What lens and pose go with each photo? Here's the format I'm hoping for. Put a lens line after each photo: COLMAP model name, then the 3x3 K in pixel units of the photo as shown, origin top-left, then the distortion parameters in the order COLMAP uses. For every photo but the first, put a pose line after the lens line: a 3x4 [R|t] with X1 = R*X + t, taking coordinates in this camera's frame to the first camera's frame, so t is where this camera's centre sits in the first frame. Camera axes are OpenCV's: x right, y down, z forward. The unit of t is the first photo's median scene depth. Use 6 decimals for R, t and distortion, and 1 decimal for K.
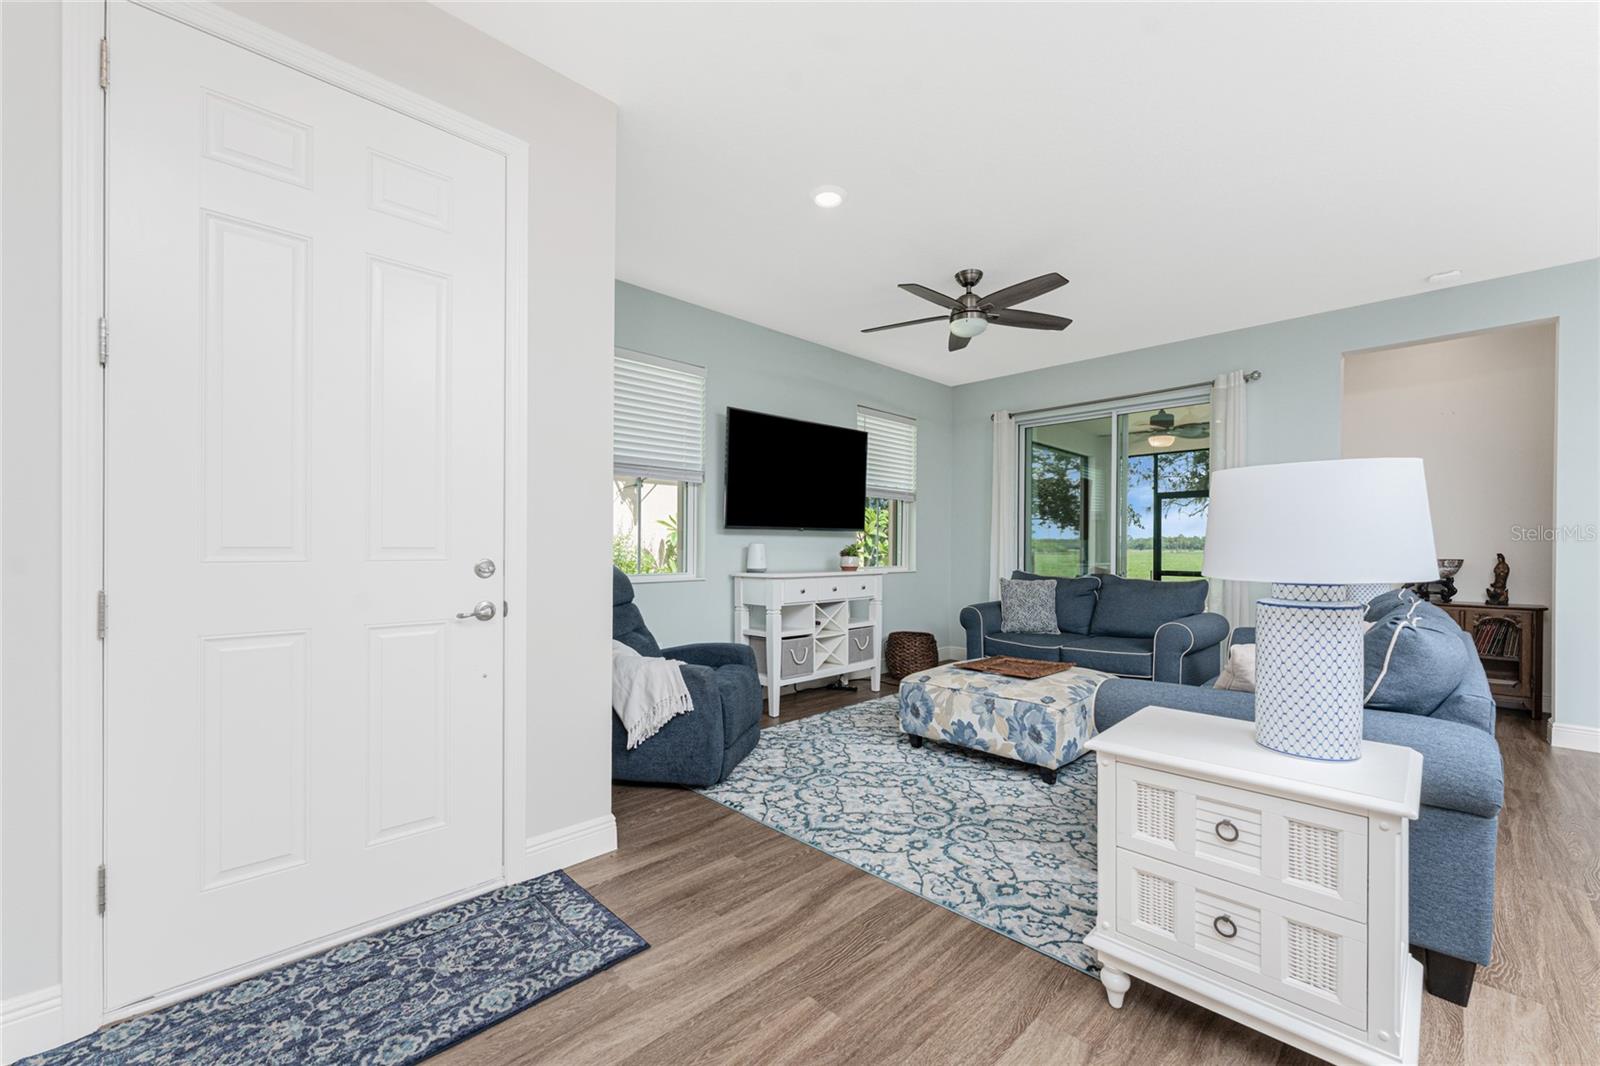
lens RADIAL K [[641.2, 0, 805.8], [0, 641.2, 547.3], [0, 0, 1]] dist [0.001244, -0.001635]
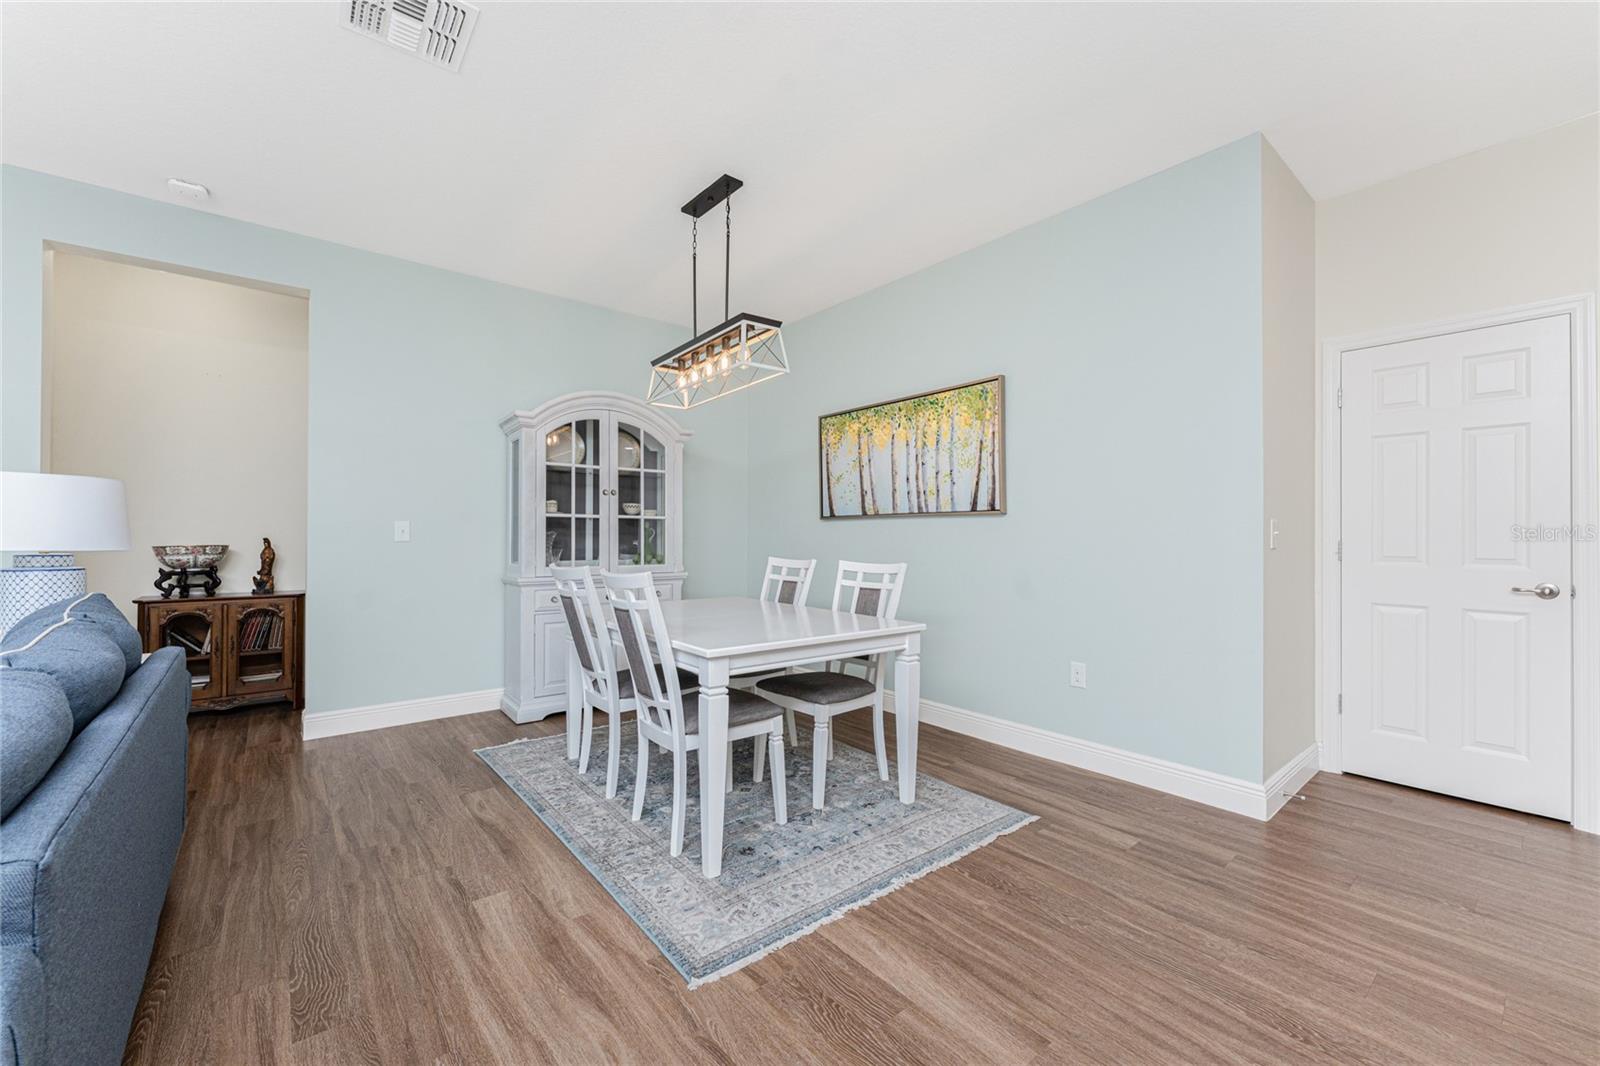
lens RADIAL K [[641.2, 0, 803.5], [0, 641.2, 525.7], [0, 0, 1]] dist [0.001244, -0.001635]
pose [[0.090933, 0.011684, 0.995788, 0.324598], [-0.000331, 0.999931, -0.011702, 0.003973], [-0.995857, 0.000734, 0.090931, 0.202955]]
